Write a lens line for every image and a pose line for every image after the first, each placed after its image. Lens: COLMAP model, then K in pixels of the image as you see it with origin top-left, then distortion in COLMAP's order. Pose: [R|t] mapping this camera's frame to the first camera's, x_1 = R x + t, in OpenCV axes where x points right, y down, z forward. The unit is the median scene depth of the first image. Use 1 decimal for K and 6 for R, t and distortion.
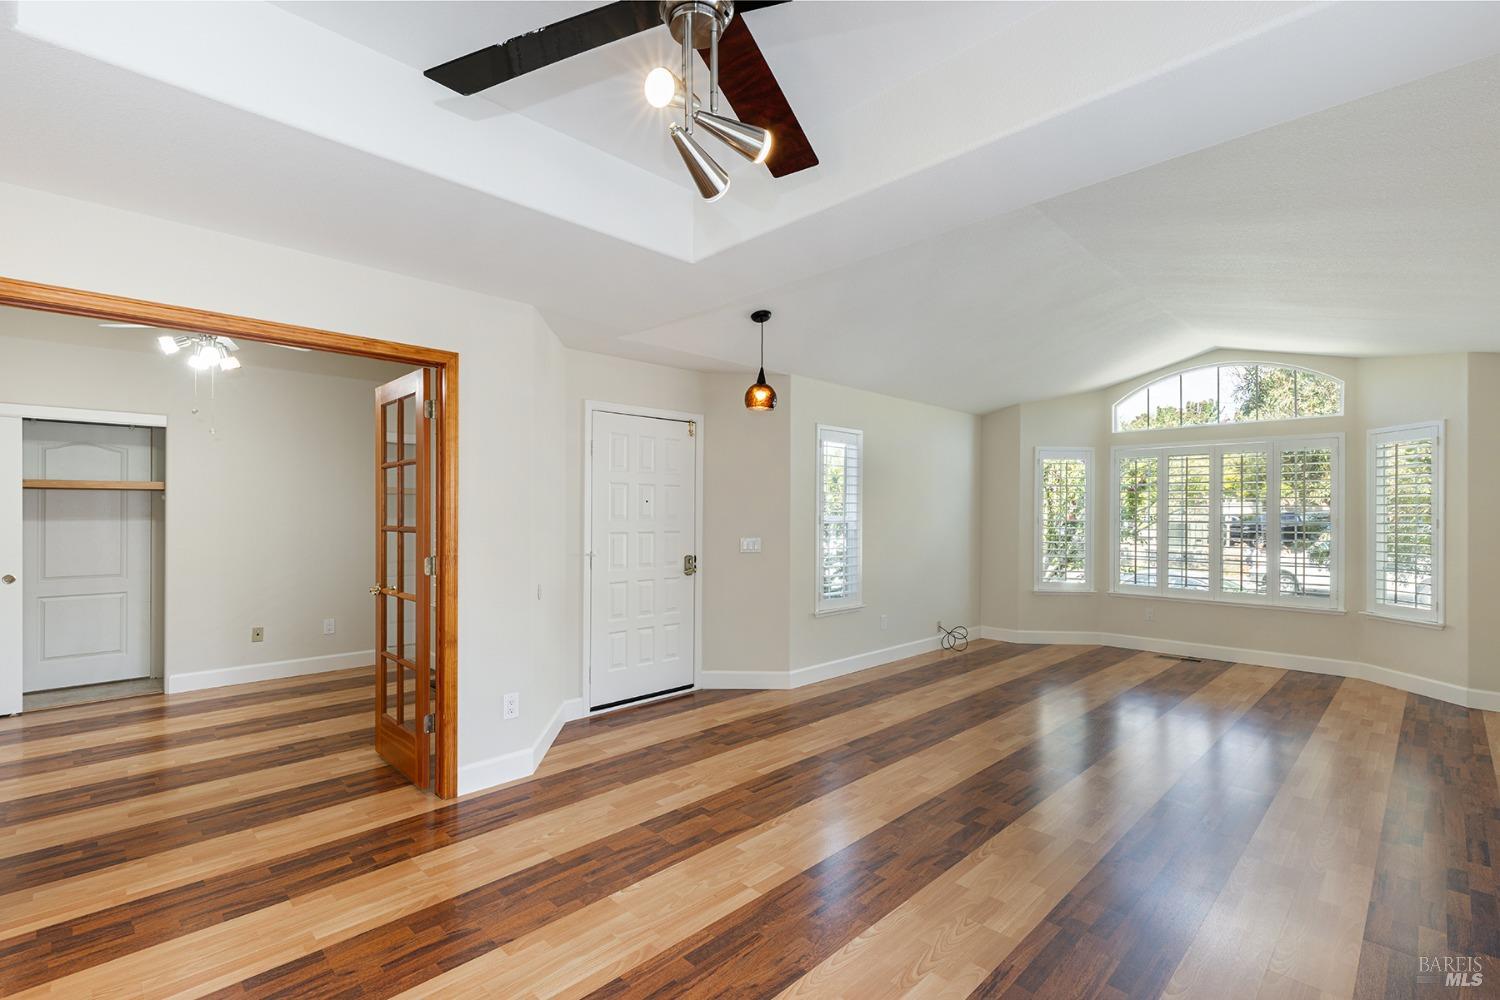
lens RADIAL K [[679.3, 0, 741.8], [0, 679.3, 505.9], [0, 0, 1]] dist [-0.000108, 0.000035]
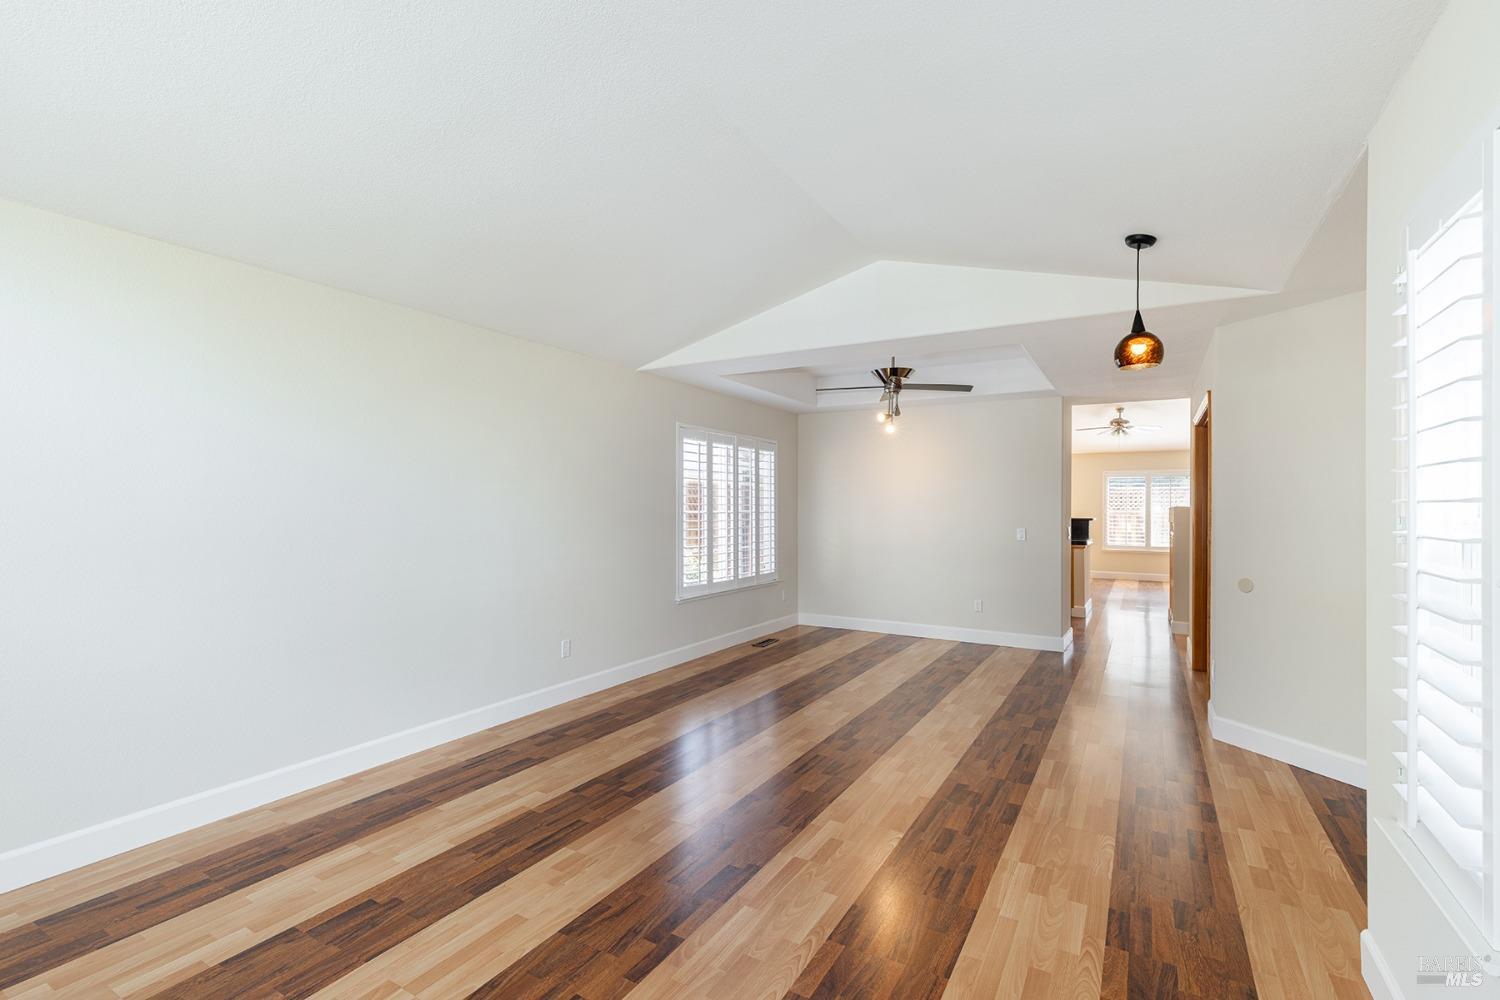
lens RADIAL K [[679.3, 0, 741.8], [0, 679.3, 505.9], [0, 0, 1]] dist [-0.000108, 0.000035]
pose [[-0.967879, -0.009726, -0.251227, 0.702309], [-0.007011, 0.999907, -0.011701, 0.021930], [0.251317, -0.009564, -0.967858, 1.789615]]
